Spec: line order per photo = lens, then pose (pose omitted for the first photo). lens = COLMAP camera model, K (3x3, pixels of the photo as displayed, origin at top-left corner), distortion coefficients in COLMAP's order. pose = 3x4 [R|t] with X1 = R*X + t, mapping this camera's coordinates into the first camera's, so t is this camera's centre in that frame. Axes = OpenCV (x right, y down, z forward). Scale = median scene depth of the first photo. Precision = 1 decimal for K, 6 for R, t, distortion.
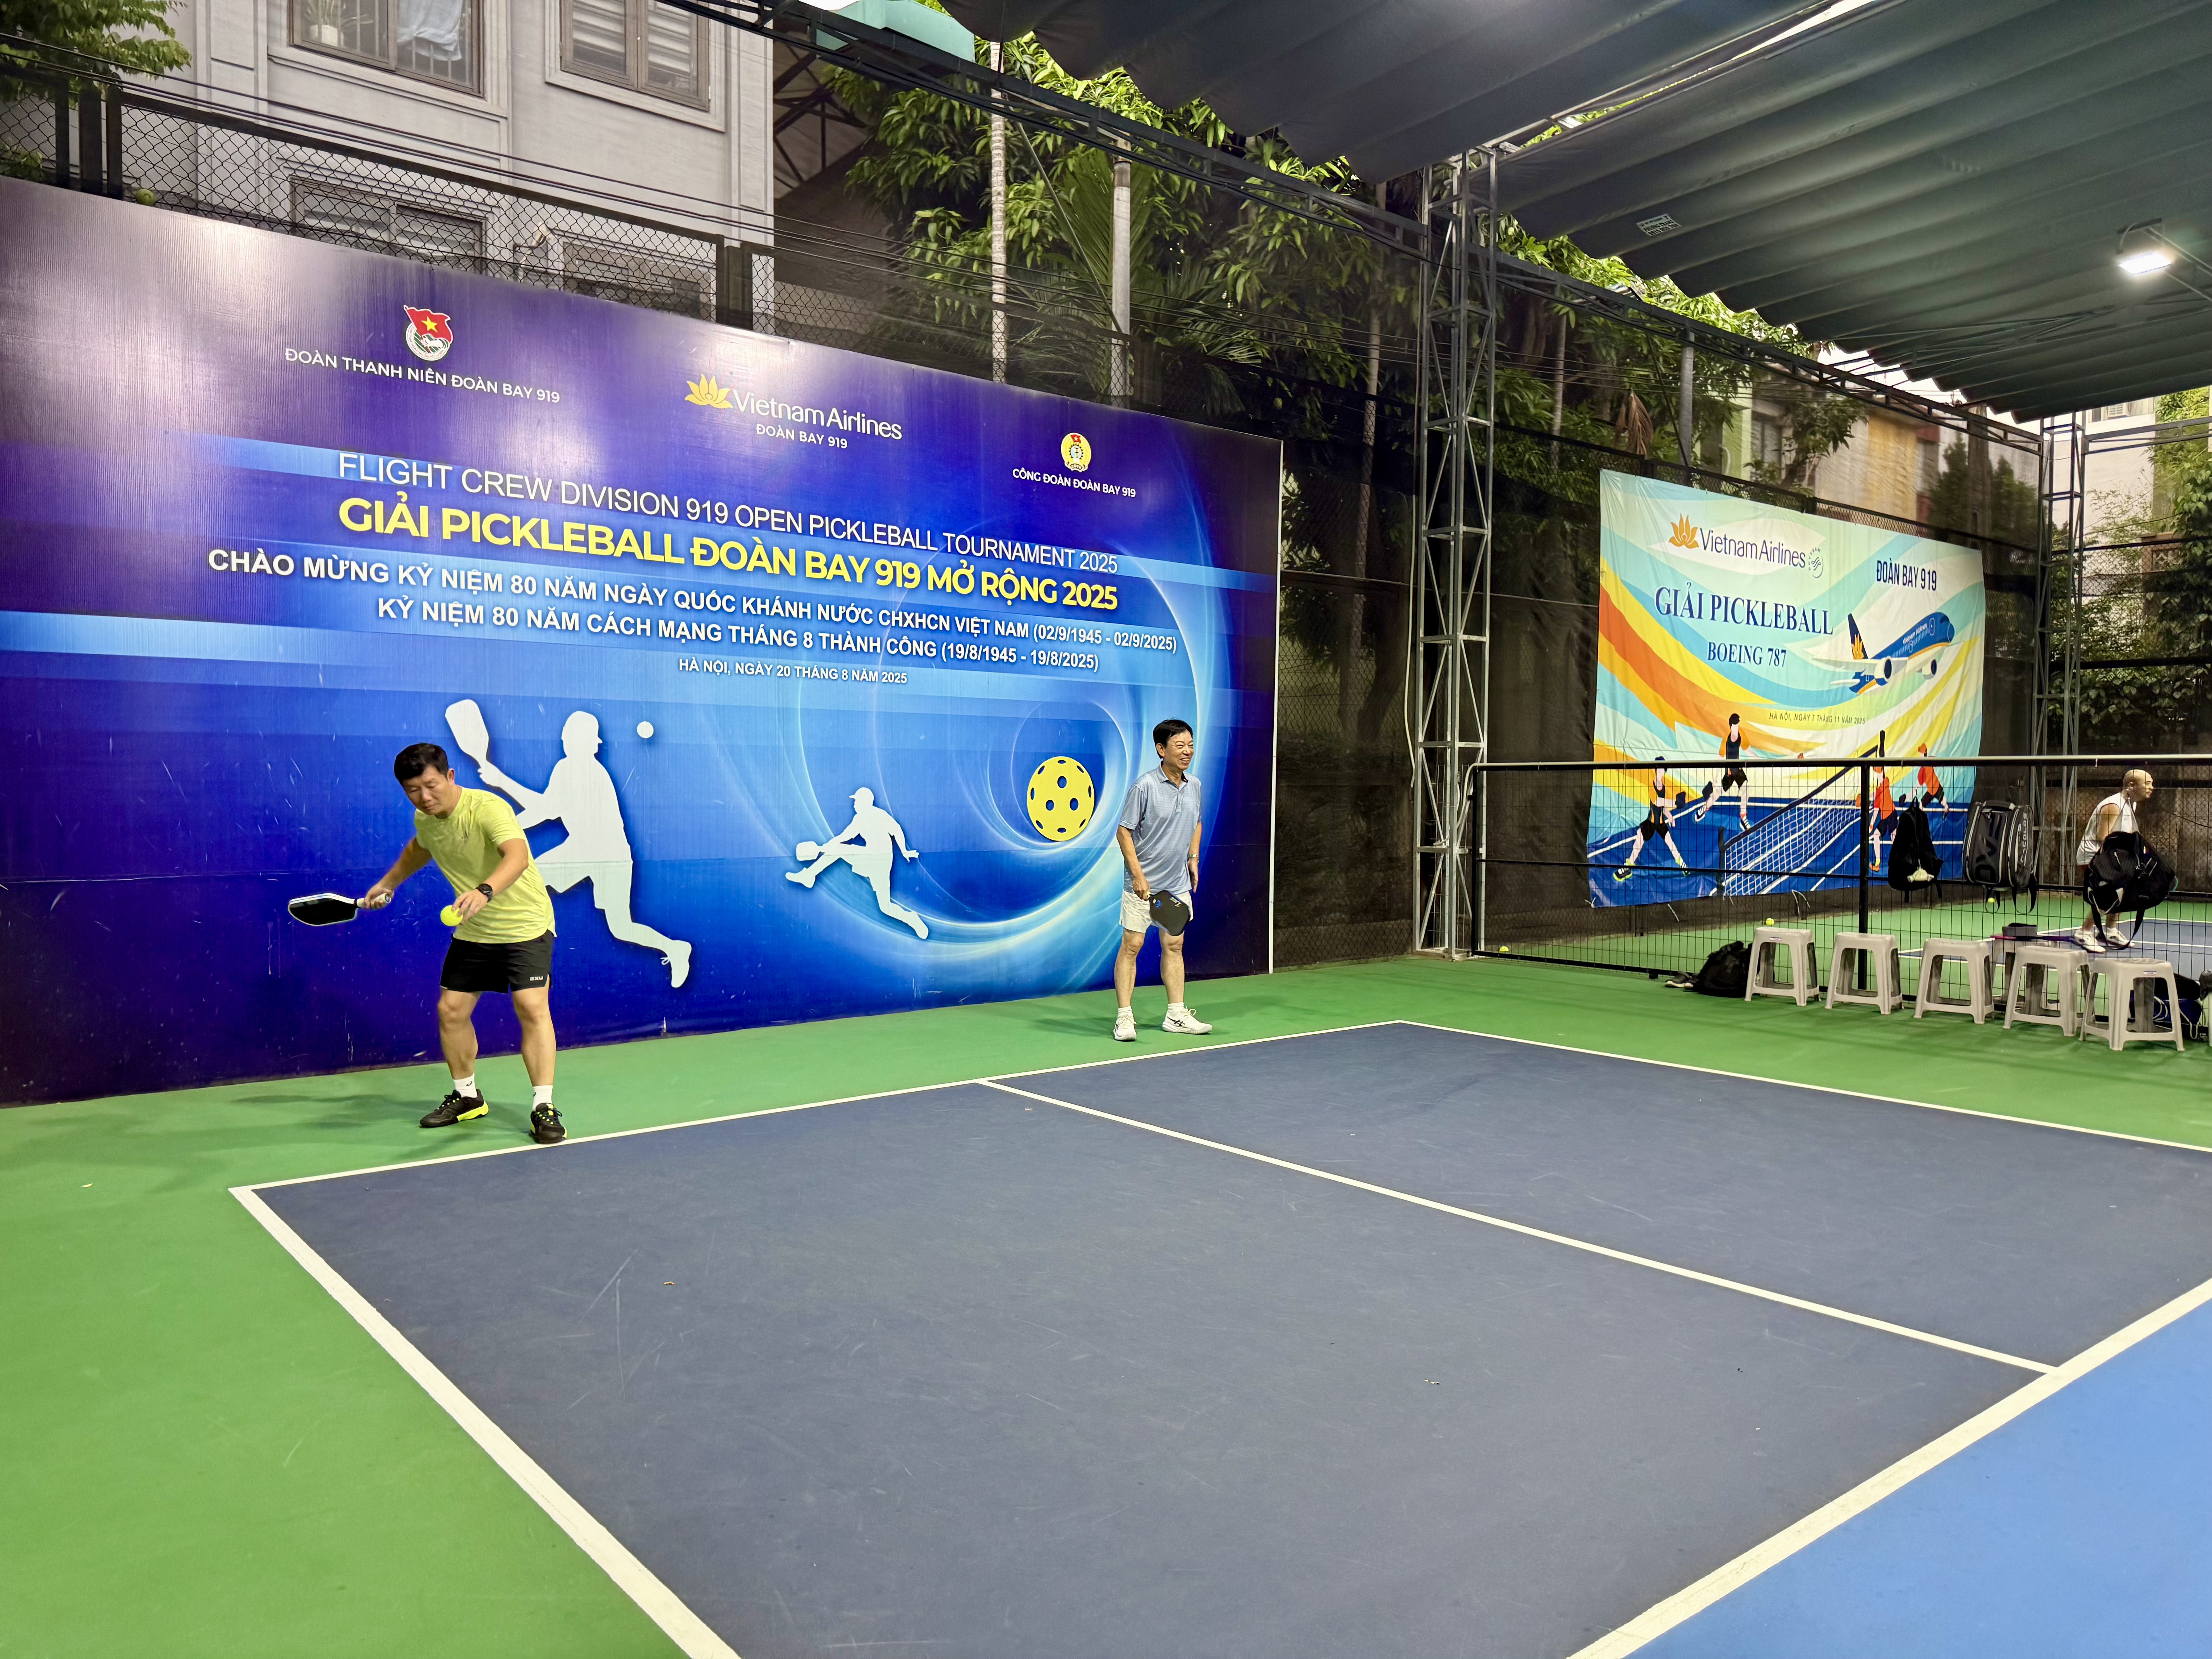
lens RADIAL K [[1581.6, 0, 1112.5], [0, 1581.6, 841.8], [0, 0, 1]] dist [0.099568, -0.121834]
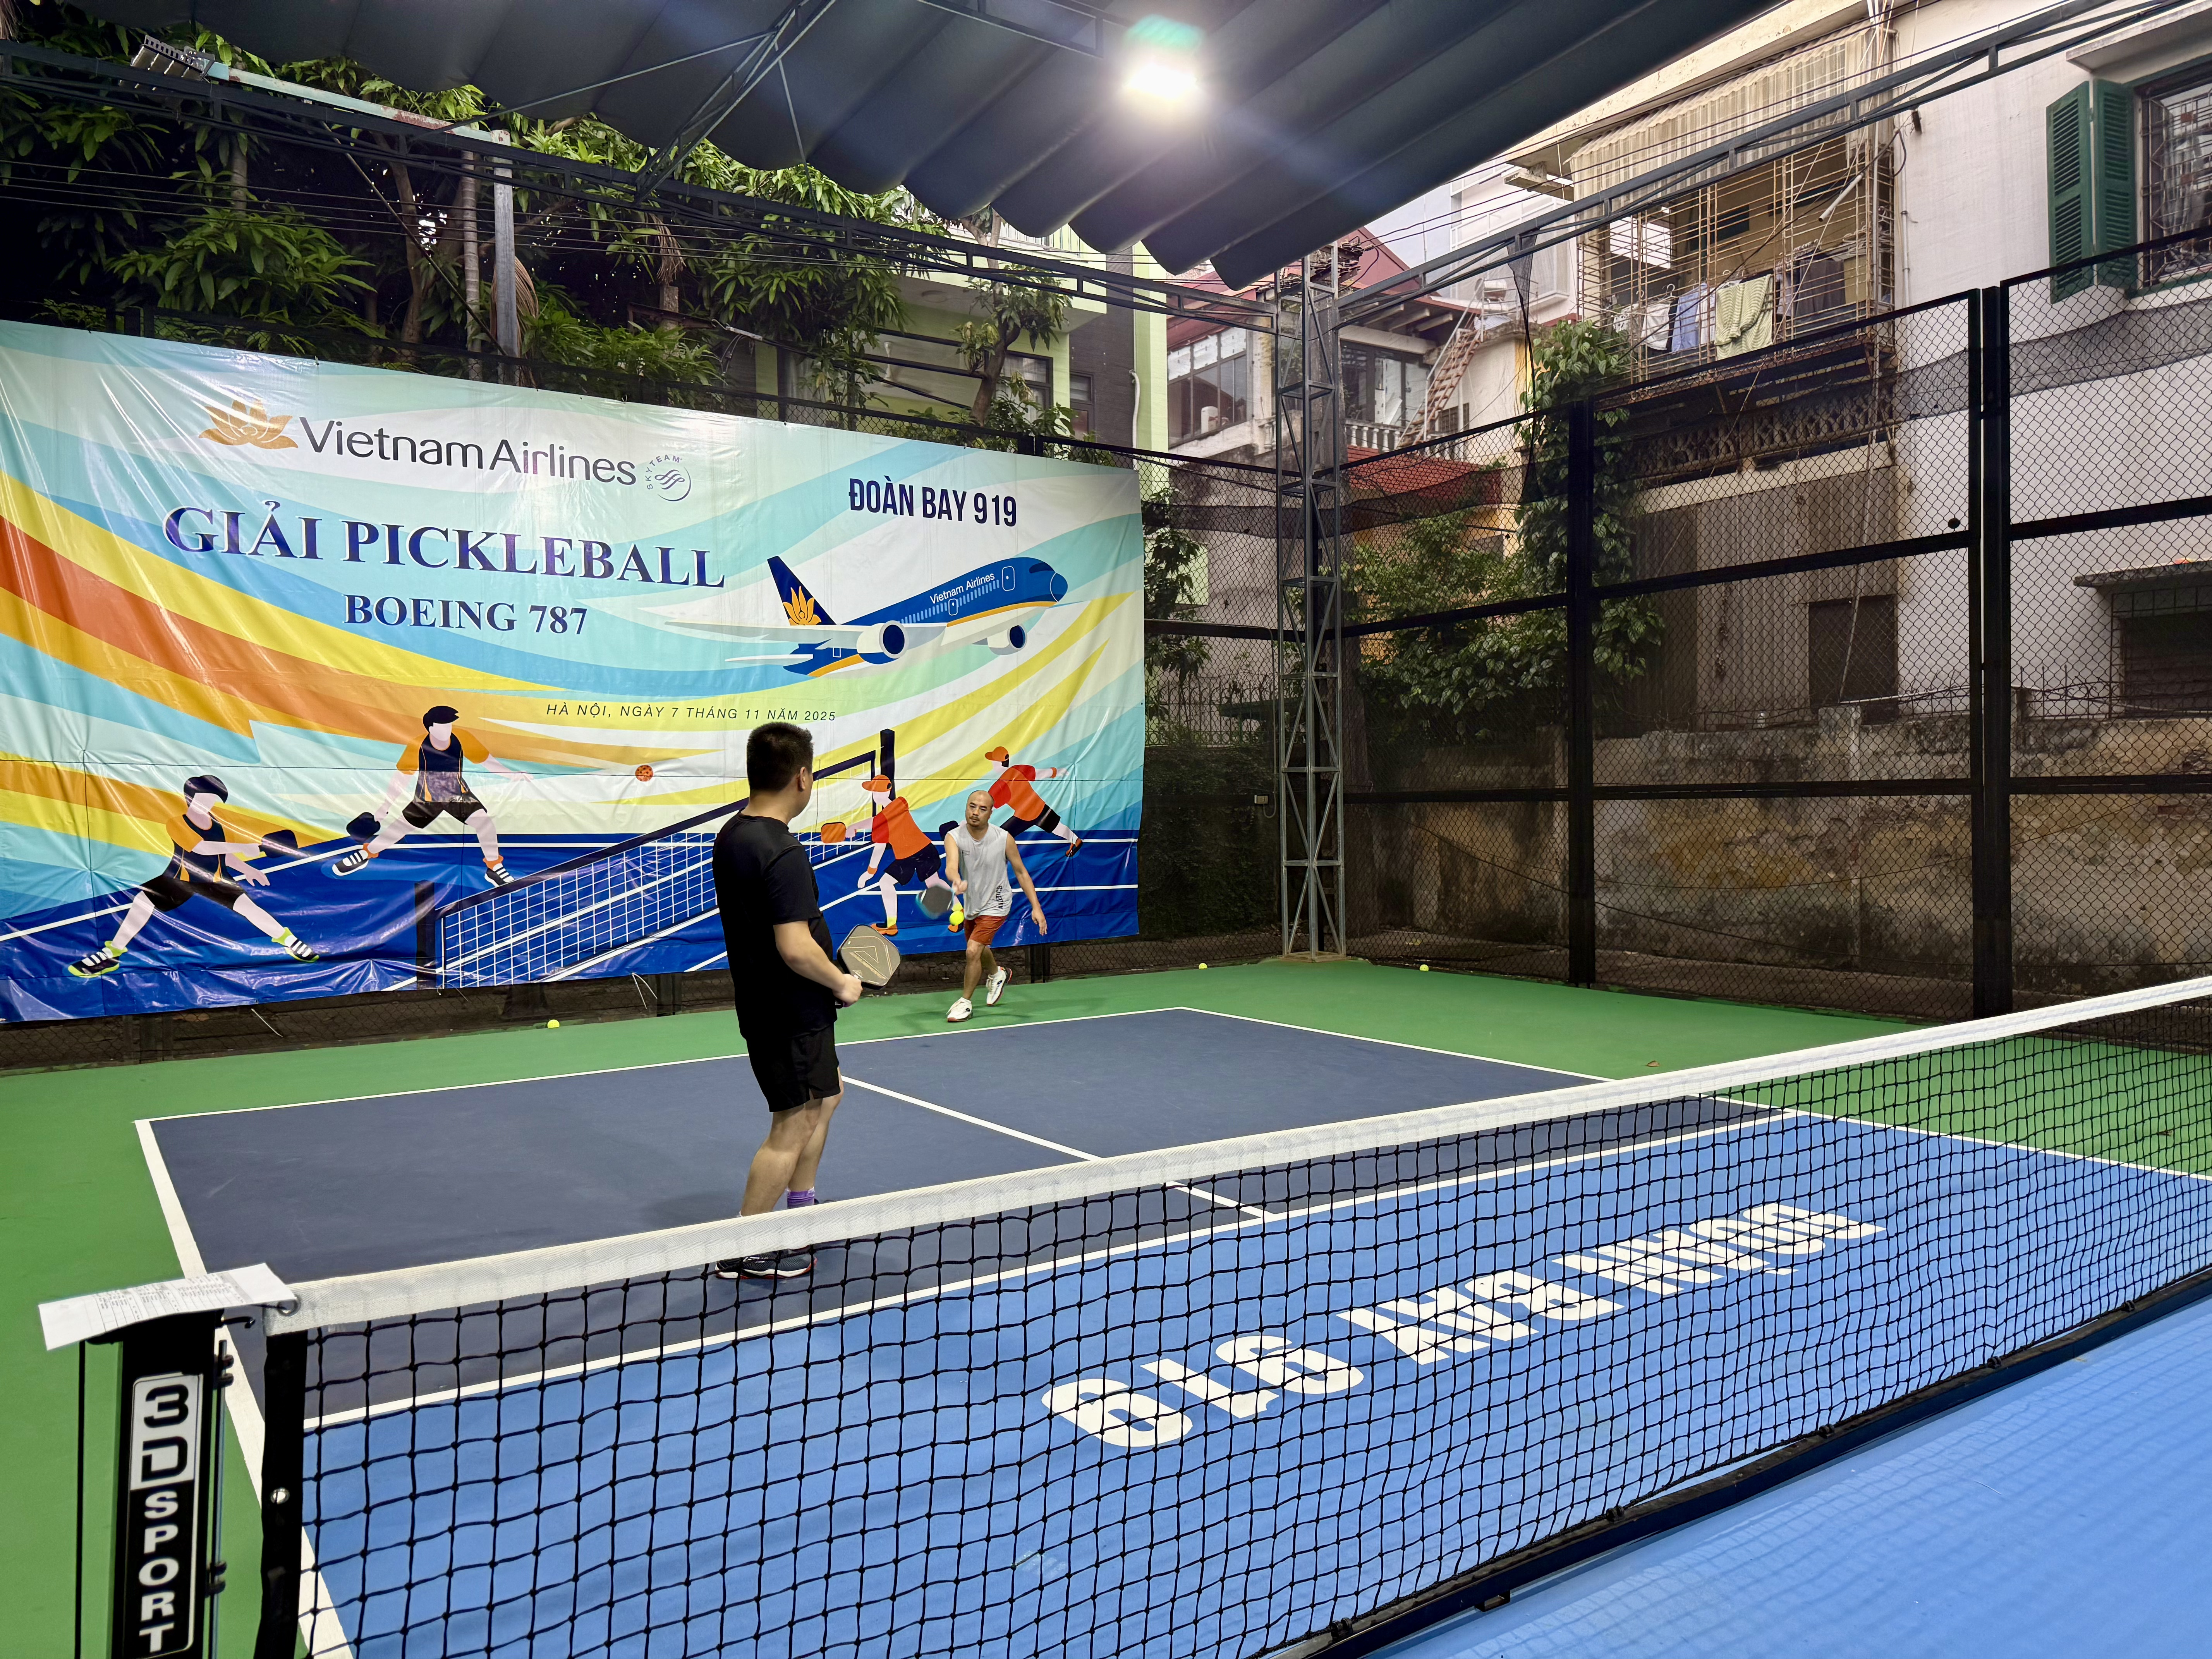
lens RADIAL K [[1581.6, 0, 1103.4], [0, 1581.6, 833.6], [0, 0, 1]] dist [0.099568, -0.121834]
pose [[0.995829, -0.016504, -0.089738, 0.135078], [0.015198, 0.999769, -0.015214, -0.002815], [0.089969, 0.013787, 0.995849, 0.071962]]
